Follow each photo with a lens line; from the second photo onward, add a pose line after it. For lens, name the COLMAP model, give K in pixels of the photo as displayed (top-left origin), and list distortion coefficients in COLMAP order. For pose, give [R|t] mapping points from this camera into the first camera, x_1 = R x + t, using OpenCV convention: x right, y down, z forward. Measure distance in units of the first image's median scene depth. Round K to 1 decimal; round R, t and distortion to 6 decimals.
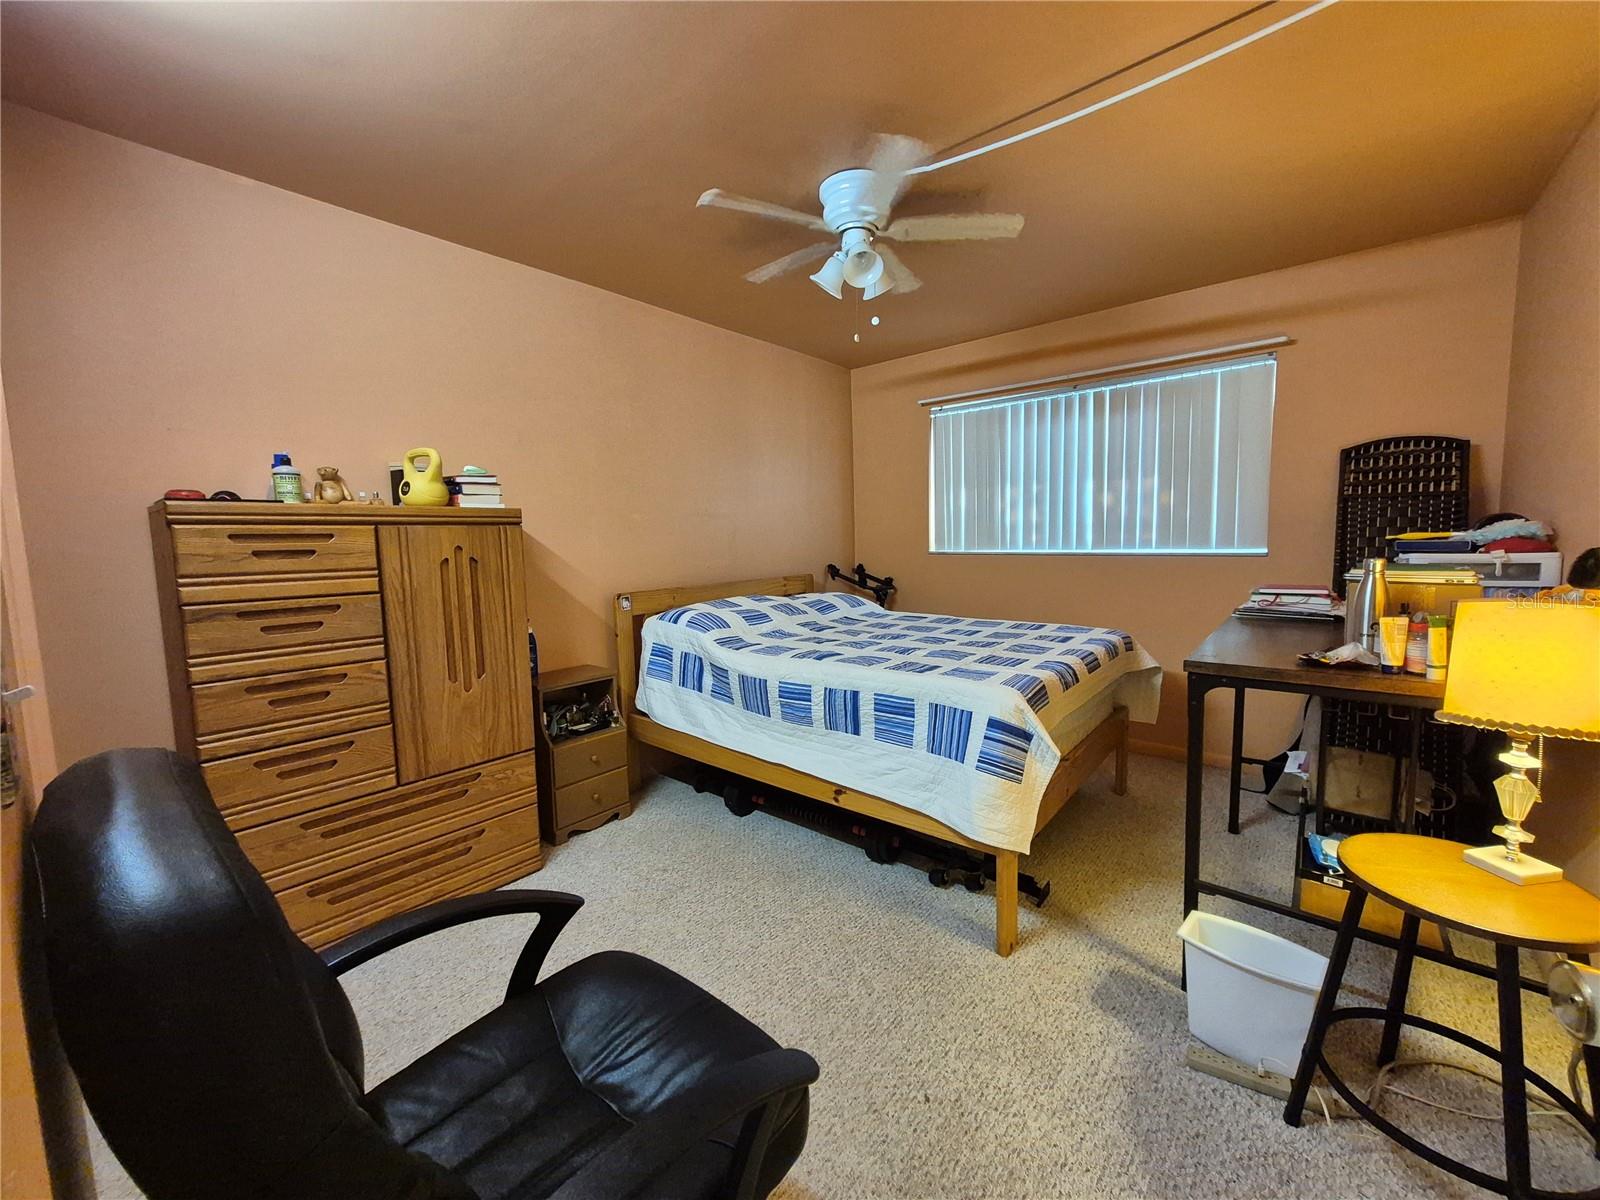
lens RADIAL K [[626.1, 0, 813.7], [0, 626.1, 592.0], [0, 0, 1]] dist [0.001278, 0.000334]
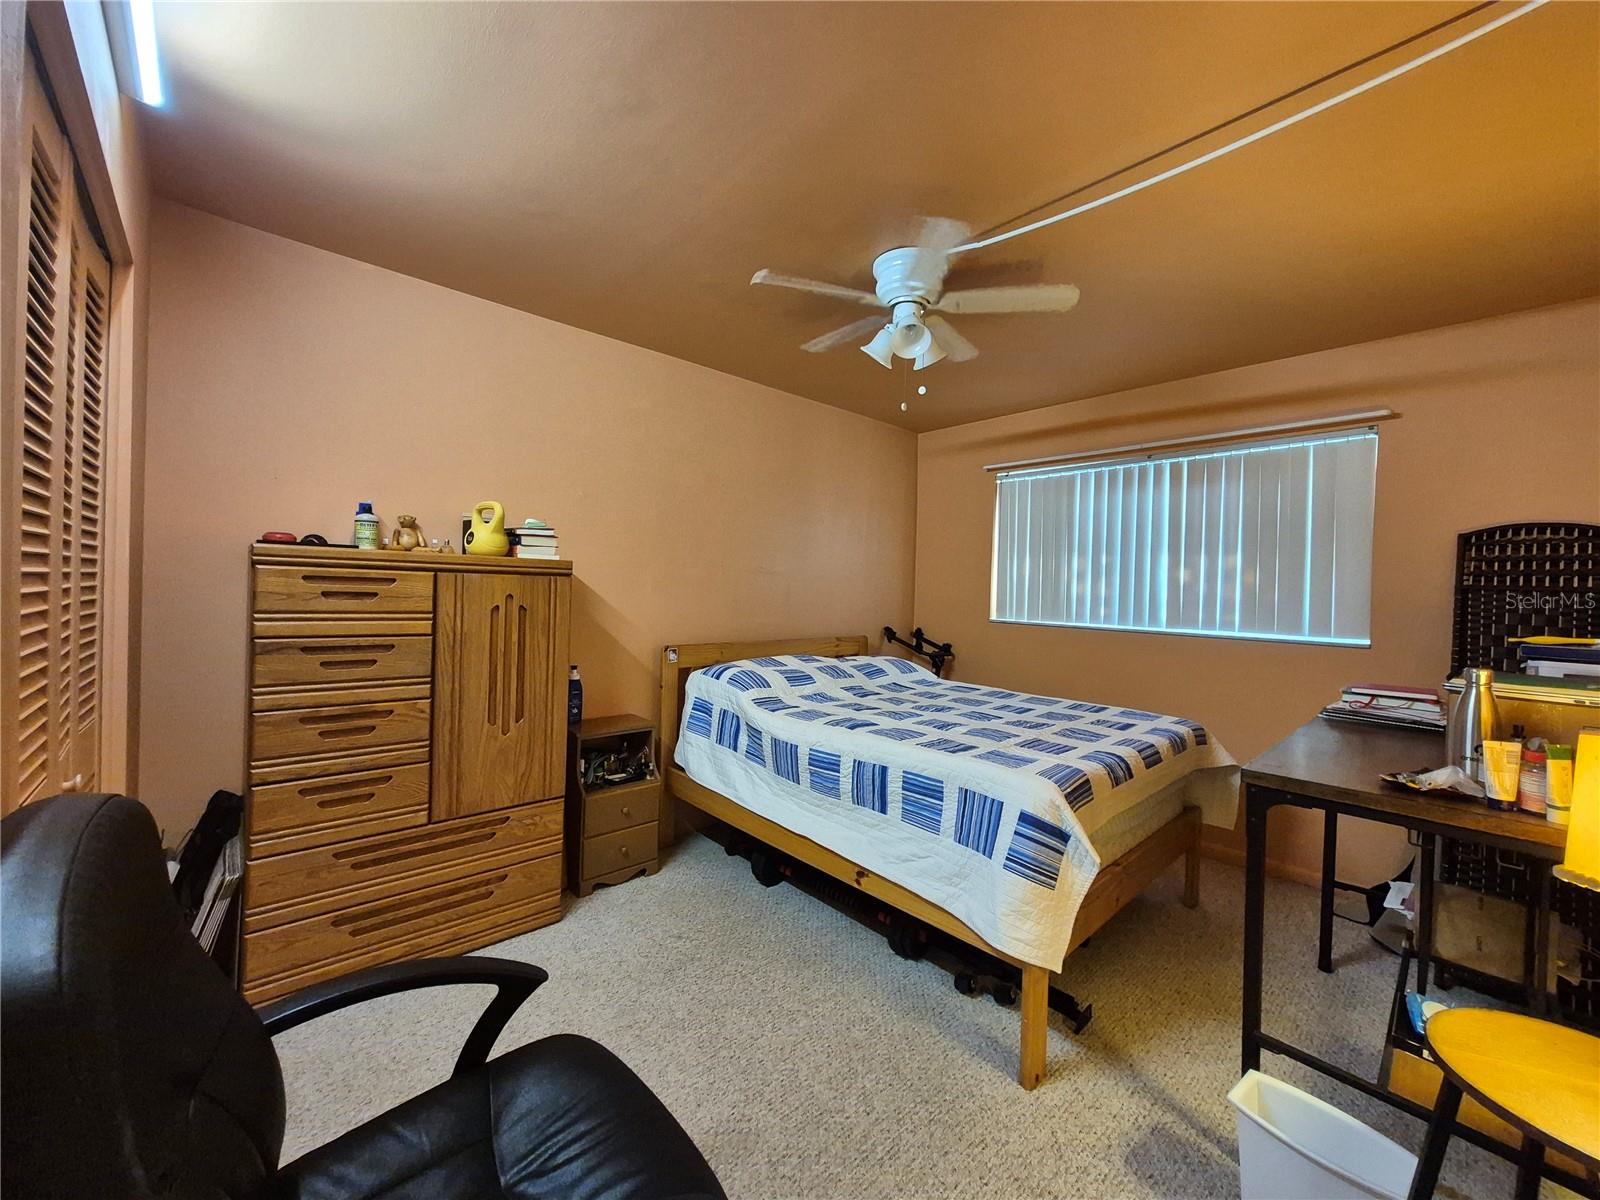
lens RADIAL K [[626.1, 0, 813.7], [0, 626.1, 592.0], [0, 0, 1]] dist [0.001278, 0.000334]
pose [[0.990581, 0.051081, -0.127046, 0.070217], [-0.061717, 0.994782, -0.081243, -0.022885], [0.122233, 0.088319, 0.988564, 0.022661]]
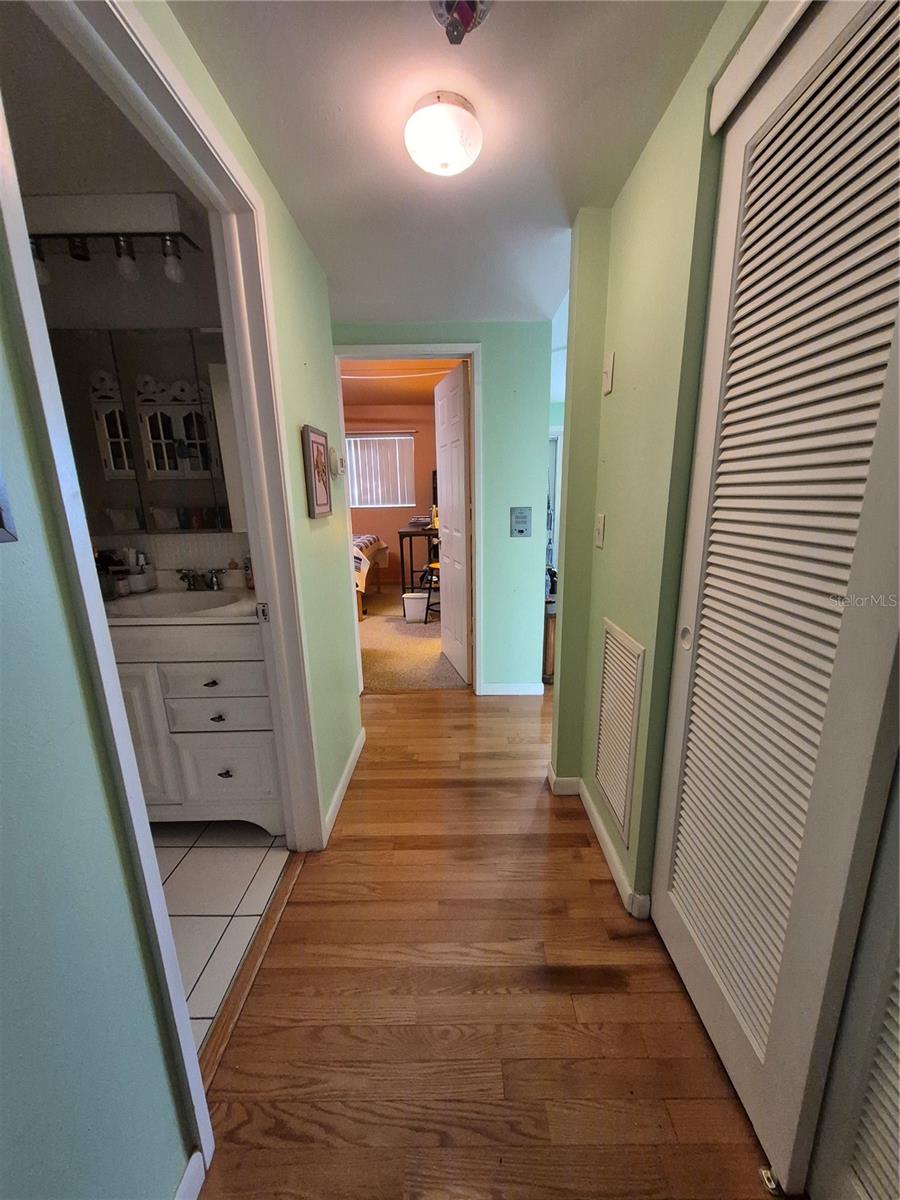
lens RADIAL K [[488.5, 0, 453.7], [0, 488.5, 616.8], [0, 0, 1]] dist [0.000707, 0.000082]
pose [[0.774359, -0.150025, 0.614704, -0.859097], [0.059756, 0.984482, 0.164997, 0.113559], [-0.629919, -0.091035, 0.771307, -1.273971]]
